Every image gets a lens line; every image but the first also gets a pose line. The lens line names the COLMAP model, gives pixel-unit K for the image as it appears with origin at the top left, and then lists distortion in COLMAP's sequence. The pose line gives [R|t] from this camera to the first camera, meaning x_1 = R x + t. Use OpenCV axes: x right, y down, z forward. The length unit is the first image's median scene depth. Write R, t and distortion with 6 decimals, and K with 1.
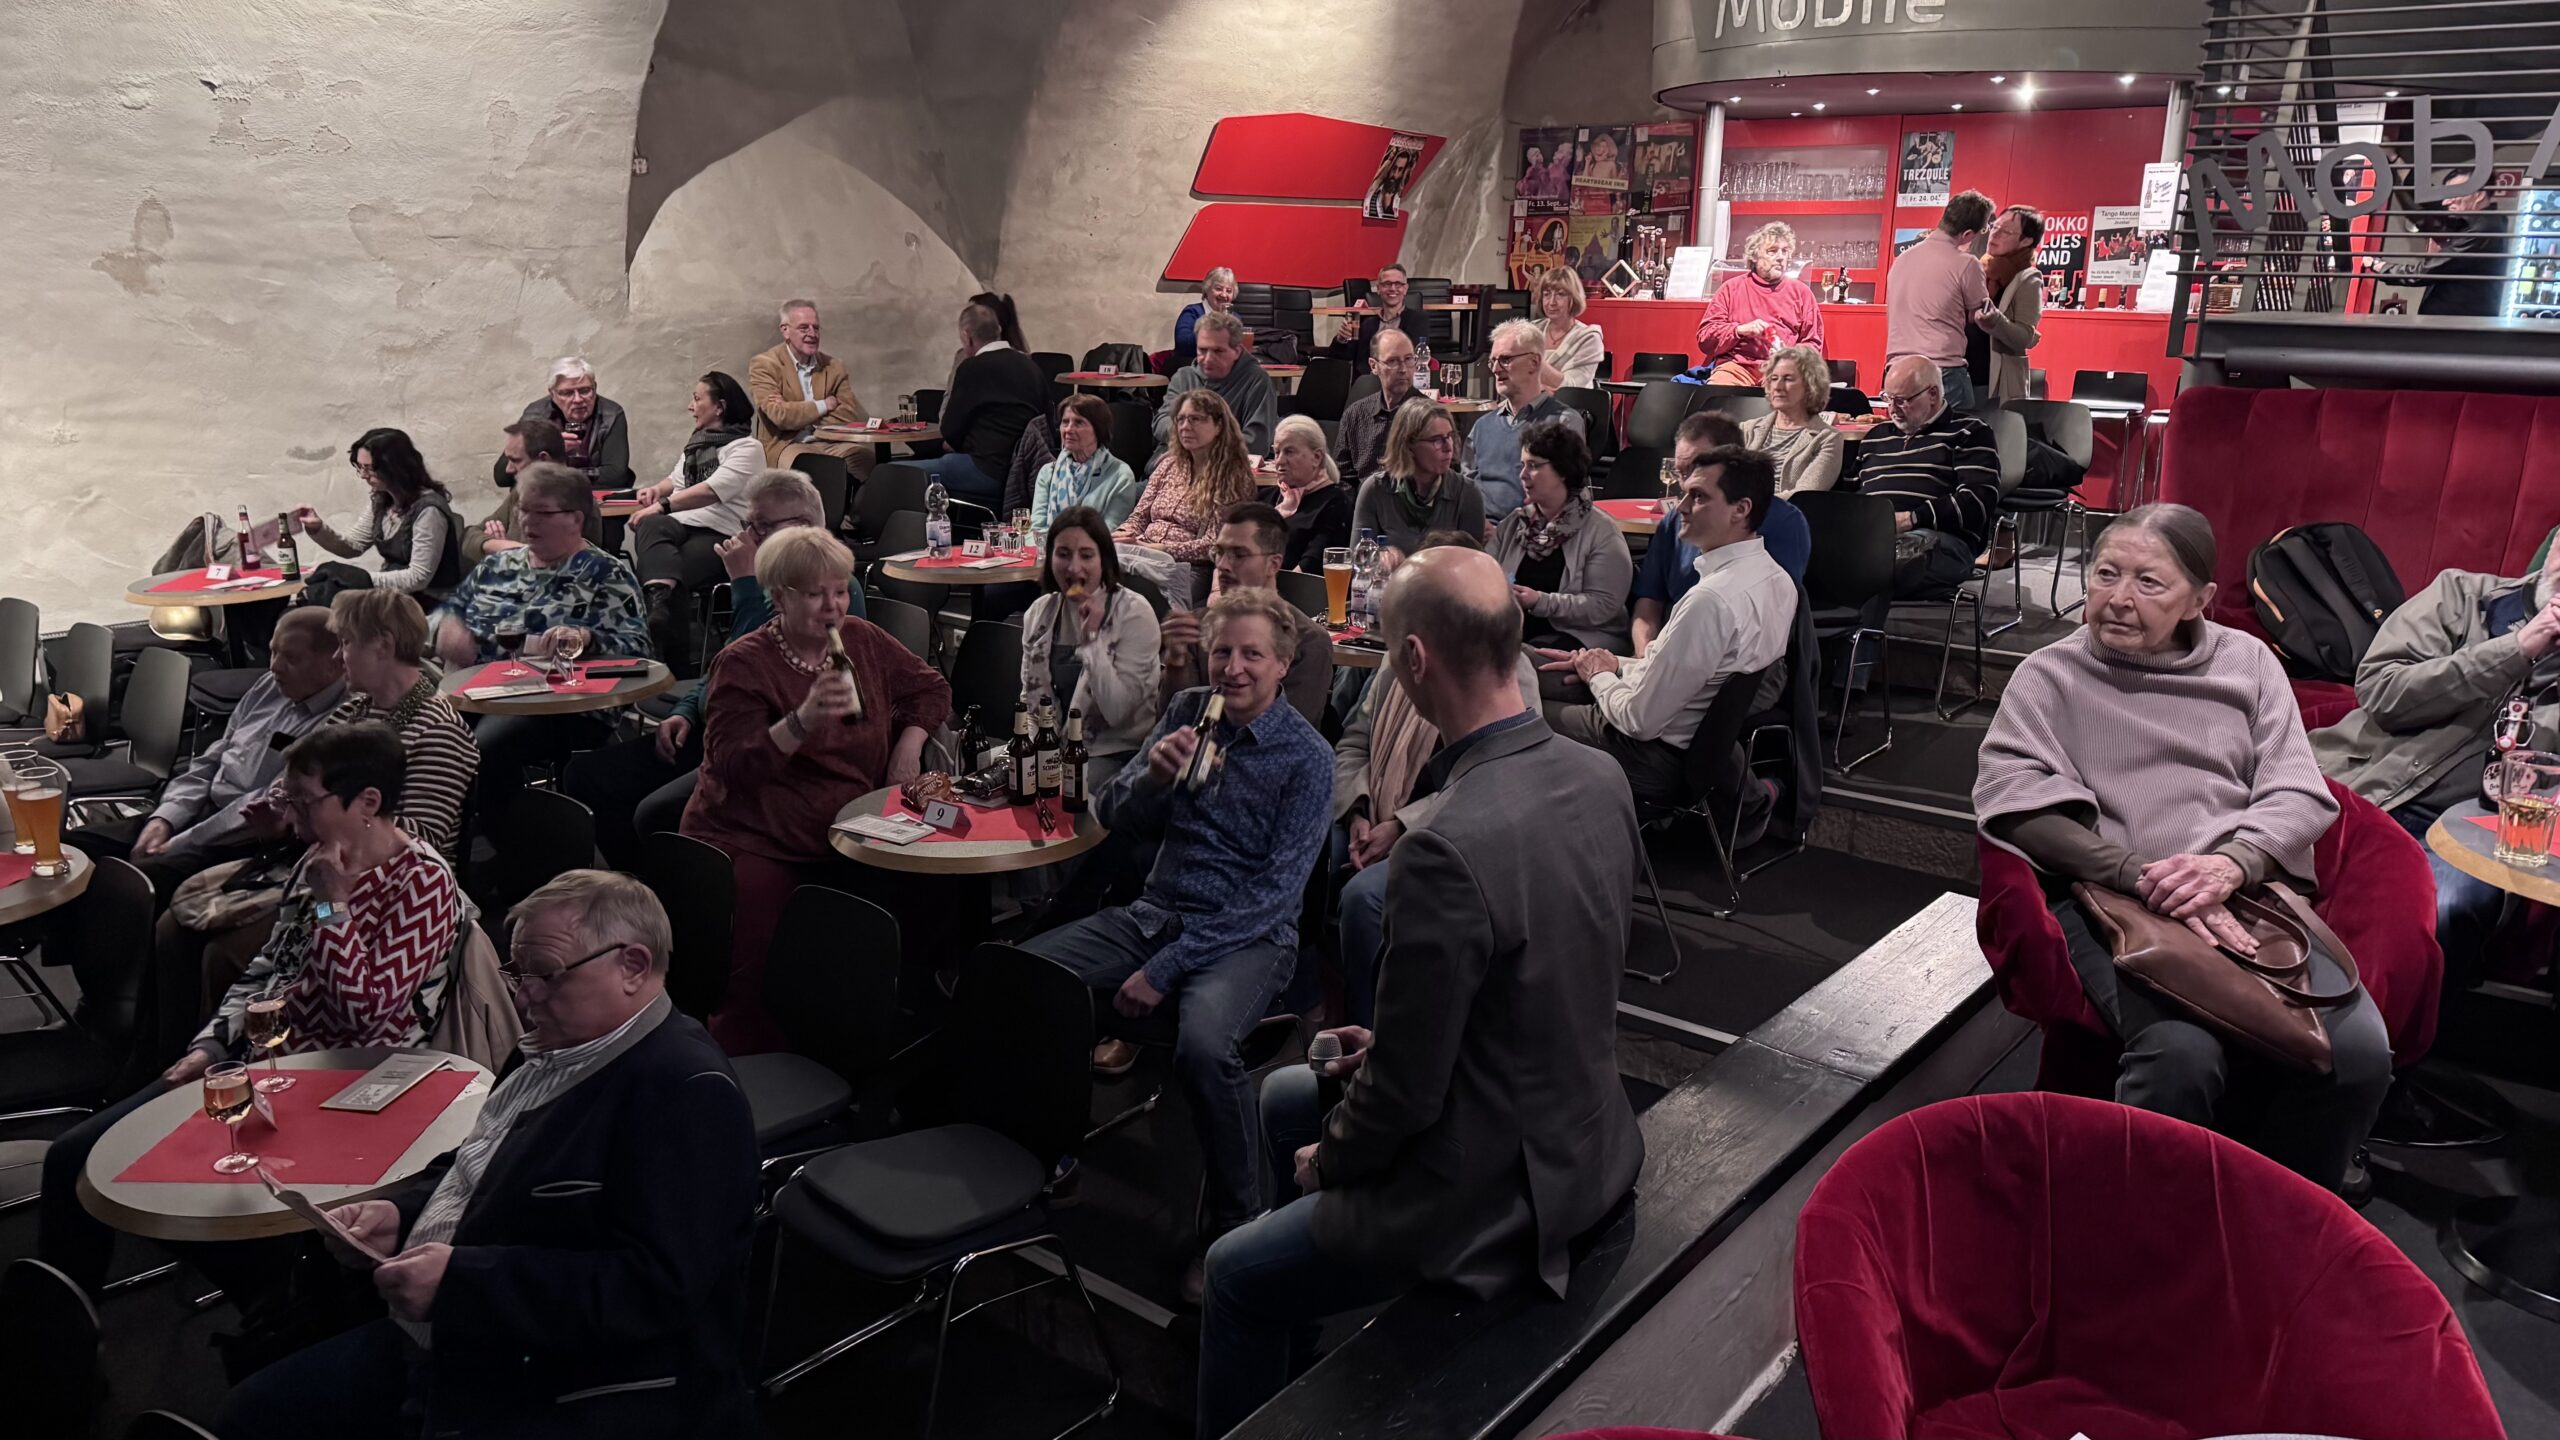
lens RADIAL K [[1848.1, 0, 1280.0], [0, 1848.1, 720.0], [0, 0, 1]] dist [0.123125, -0.150005]
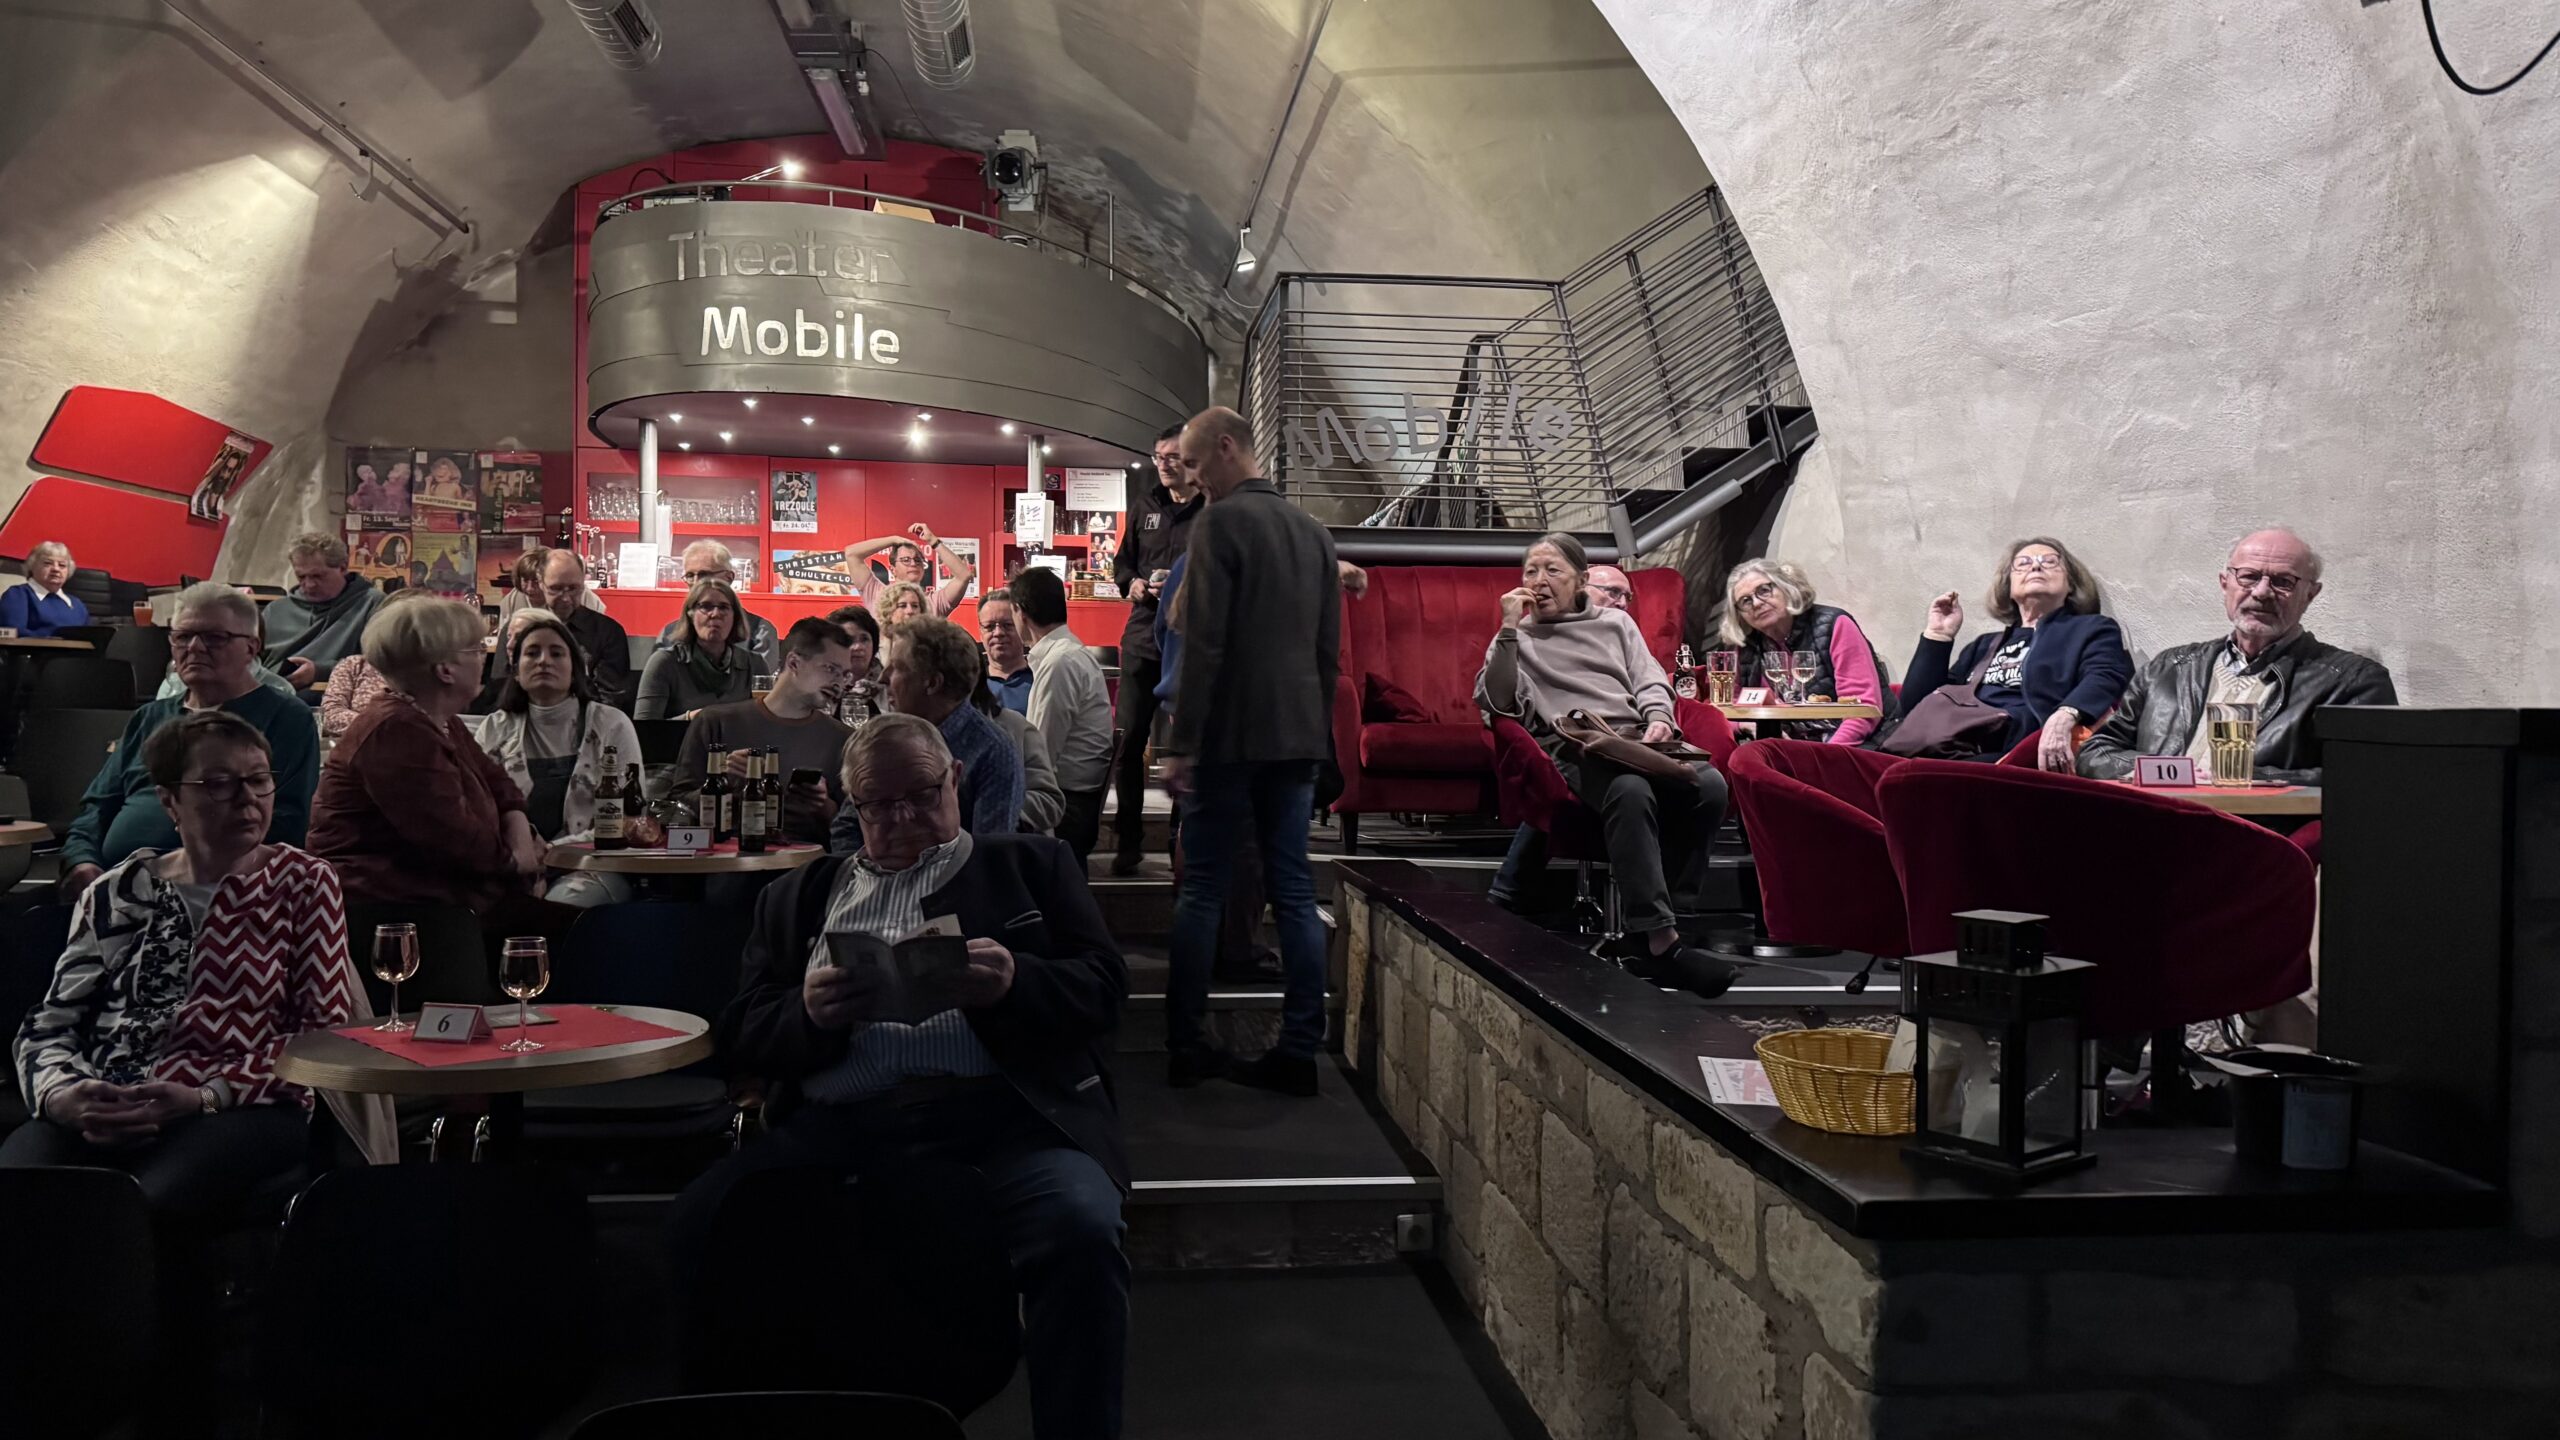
lens RADIAL K [[1902.1, 0, 1285.5], [0, 1902.1, 804.7], [0, 0, 1]] dist [0.122237, -0.175046]
pose [[0.676648, -0.033012, 0.735567, -0.391014], [0.184798, 0.974633, -0.126255, 0.120632], [-0.712740, 0.221361, 0.665584, 0.000937]]
